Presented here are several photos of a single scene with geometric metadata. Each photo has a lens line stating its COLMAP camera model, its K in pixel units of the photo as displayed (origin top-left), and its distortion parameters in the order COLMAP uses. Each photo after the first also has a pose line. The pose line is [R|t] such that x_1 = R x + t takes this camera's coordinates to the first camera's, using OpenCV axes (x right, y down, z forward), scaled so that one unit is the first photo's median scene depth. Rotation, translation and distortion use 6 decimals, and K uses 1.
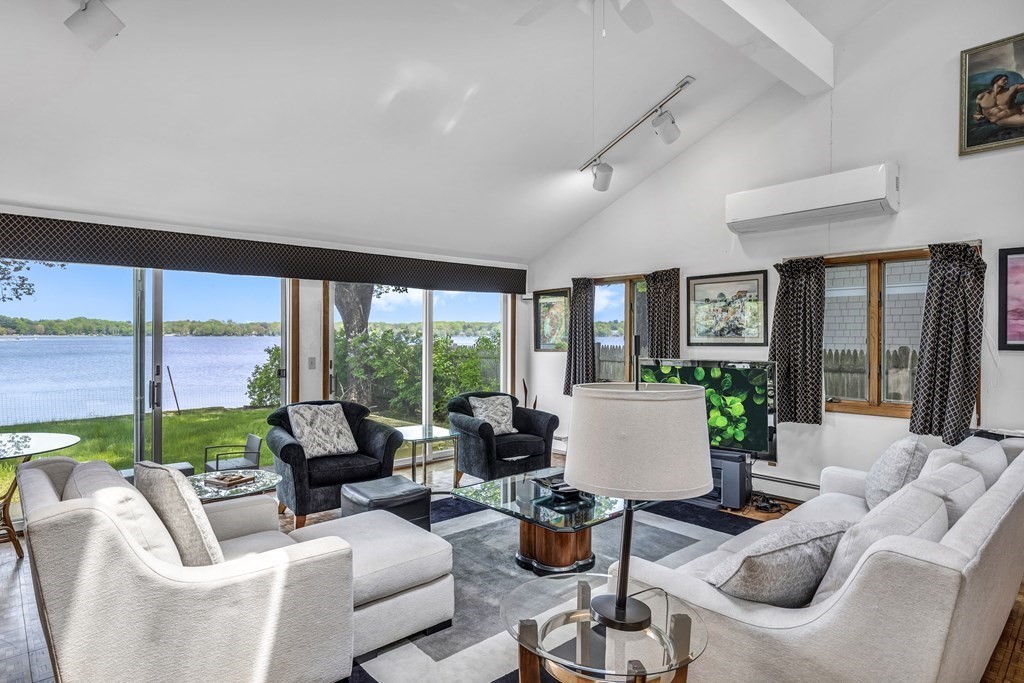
lens RADIAL K [[571.4, 0, 509.1], [0, 571.4, 339.6], [0, 0, 1]] dist [-0.003896, 0.000439]
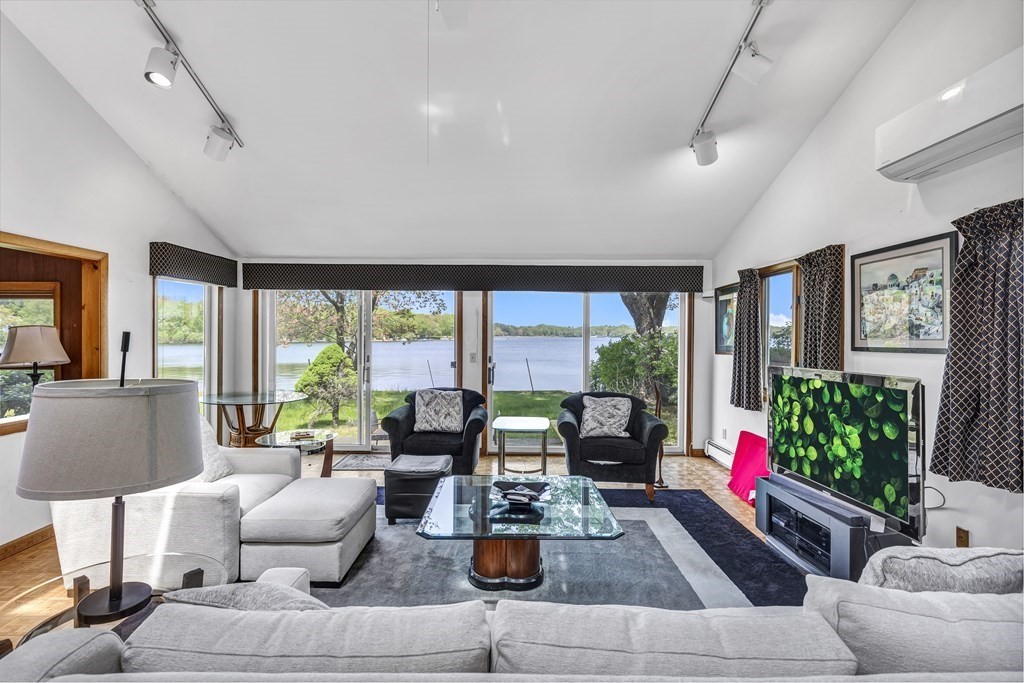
lens RADIAL K [[483.2, 0, 512.4], [0, 483.2, 338.3], [0, 0, 1]] dist [-0.000509, -0.000765]
pose [[0.739749, 0.005723, -0.672858, 0.419008], [-0.009319, 0.999955, -0.001740, -0.000134], [0.672818, 0.007558, 0.739769, 0.269116]]
